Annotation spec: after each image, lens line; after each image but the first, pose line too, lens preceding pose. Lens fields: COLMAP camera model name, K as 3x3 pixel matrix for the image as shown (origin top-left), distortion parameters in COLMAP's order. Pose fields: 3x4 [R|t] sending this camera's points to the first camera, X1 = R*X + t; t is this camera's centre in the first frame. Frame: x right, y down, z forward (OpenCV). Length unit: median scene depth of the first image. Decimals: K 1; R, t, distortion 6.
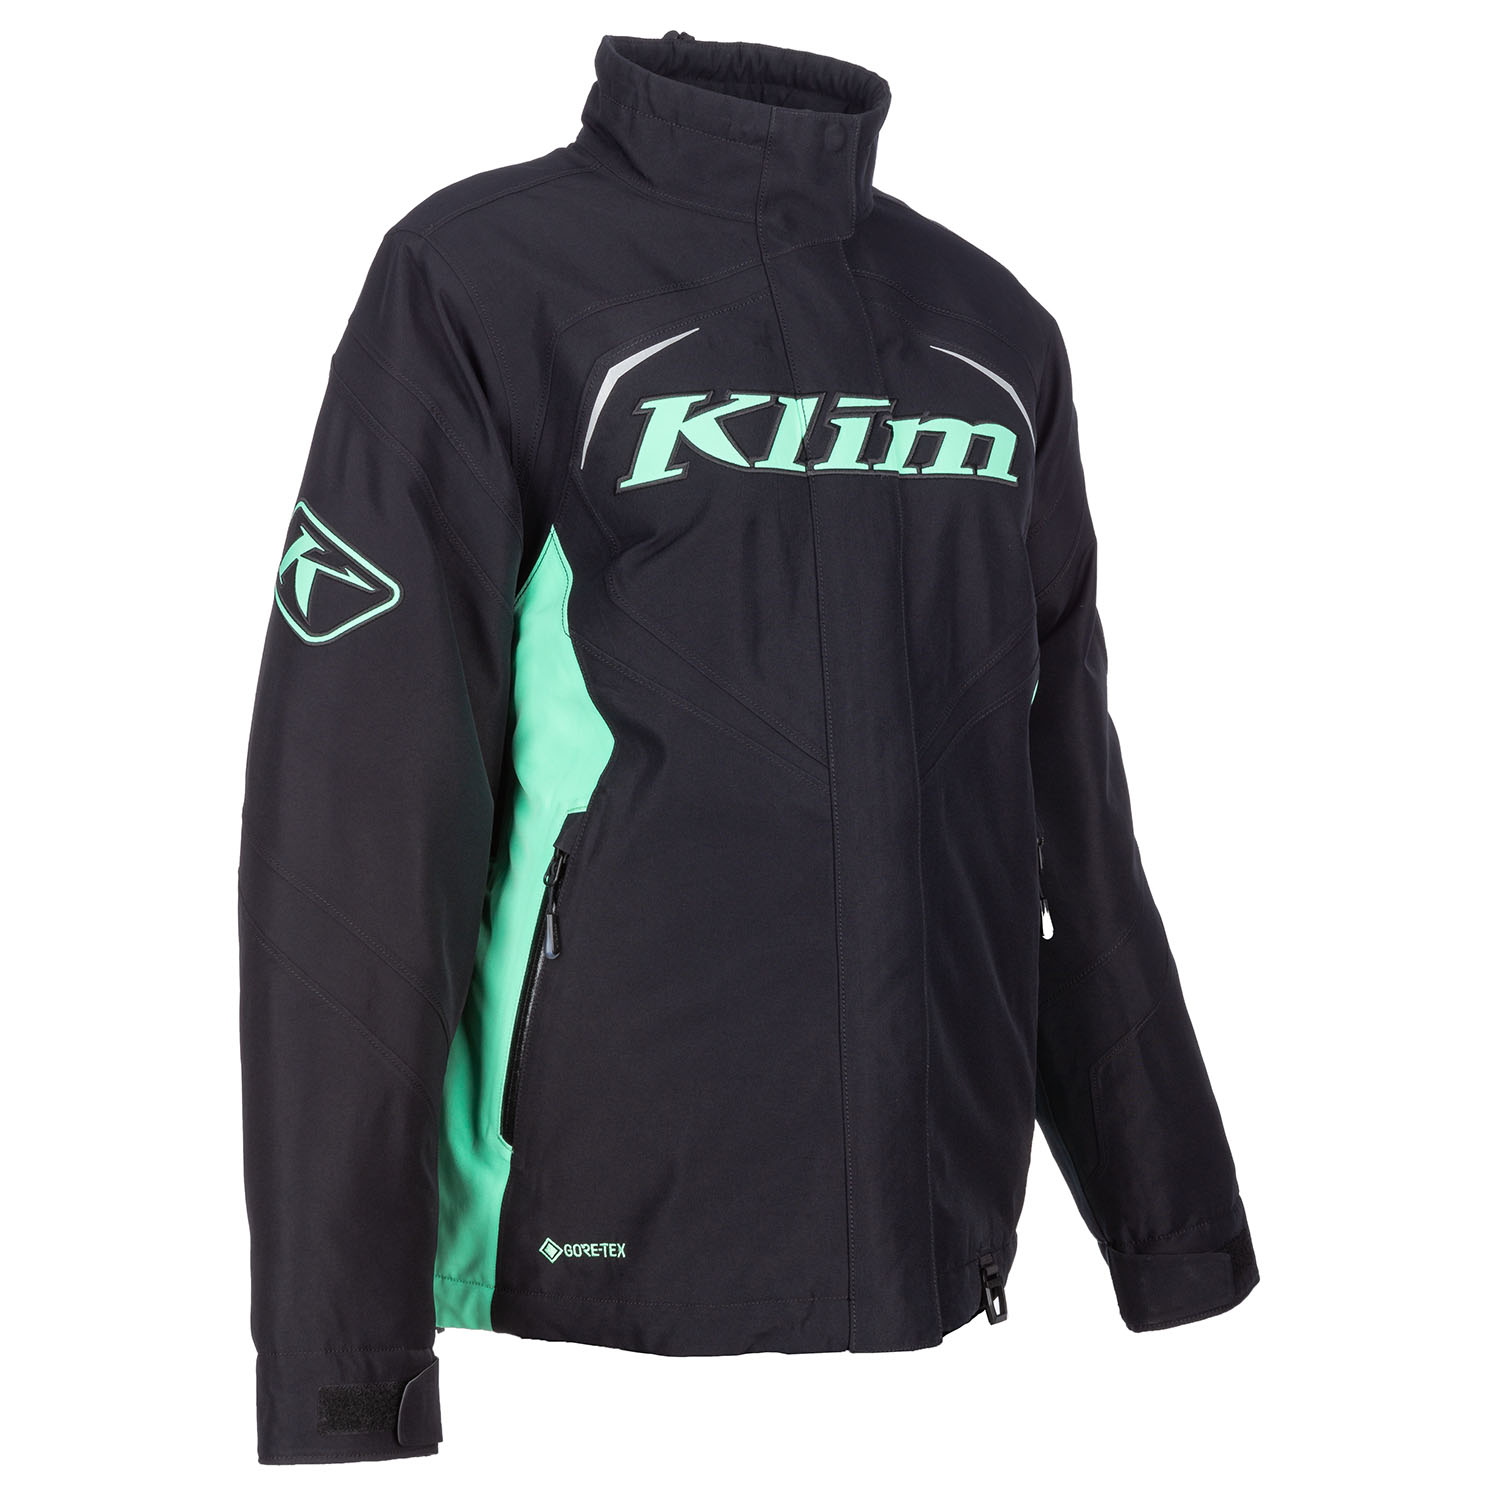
lens RADIAL K [[2986.9, 0, 751.1], [0, 2986.9, 759.5], [0, 0, 1]] dist [0.037086, 0.000000]
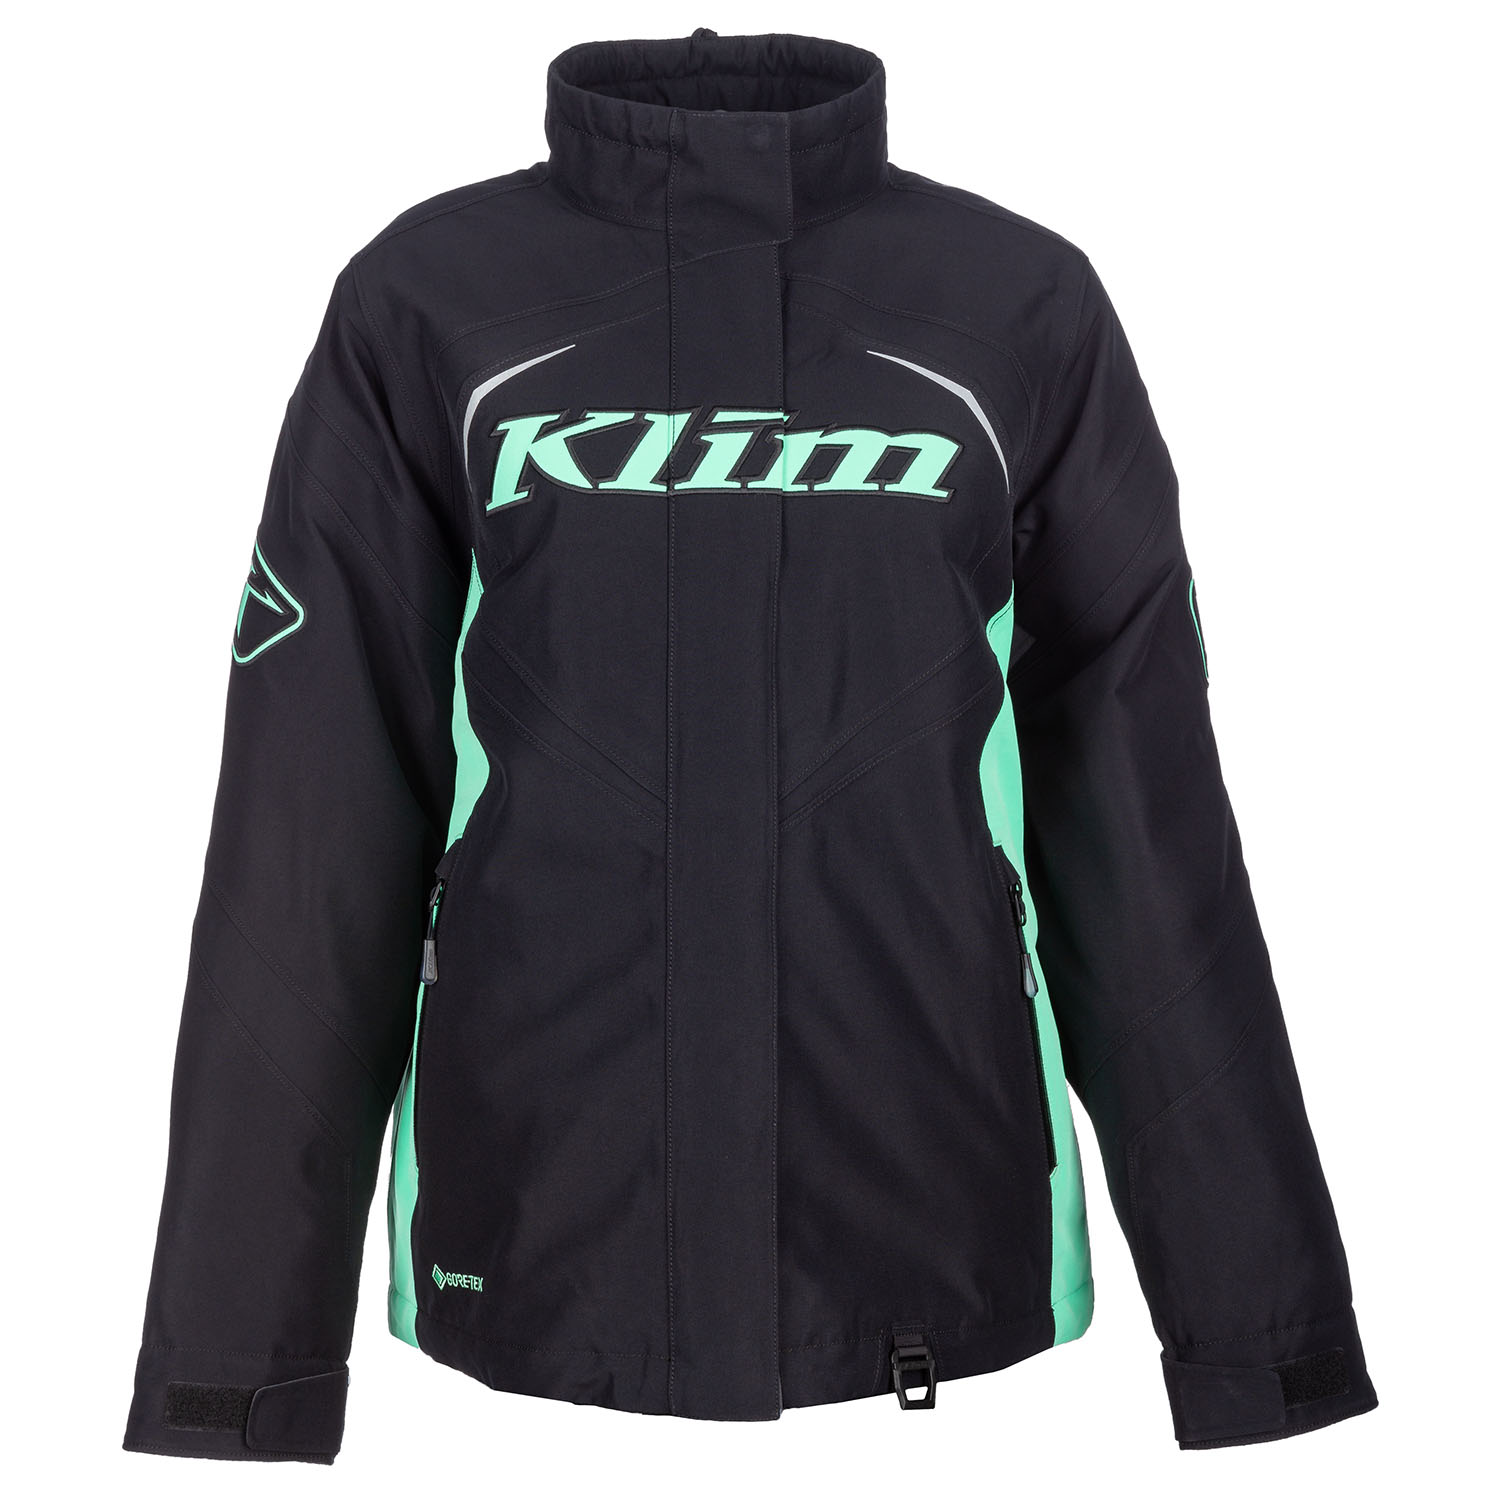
lens RADIAL K [[2986.9, 0, 667.6], [0, 2986.9, 739.5], [0, 0, 1]] dist [0.037086, 0.000000]
pose [[0.870283, 0.029249, -0.491683, 0.483665], [-0.026359, 0.999571, 0.012805, -0.029347], [0.491847, 0.001816, 0.870680, 0.169888]]
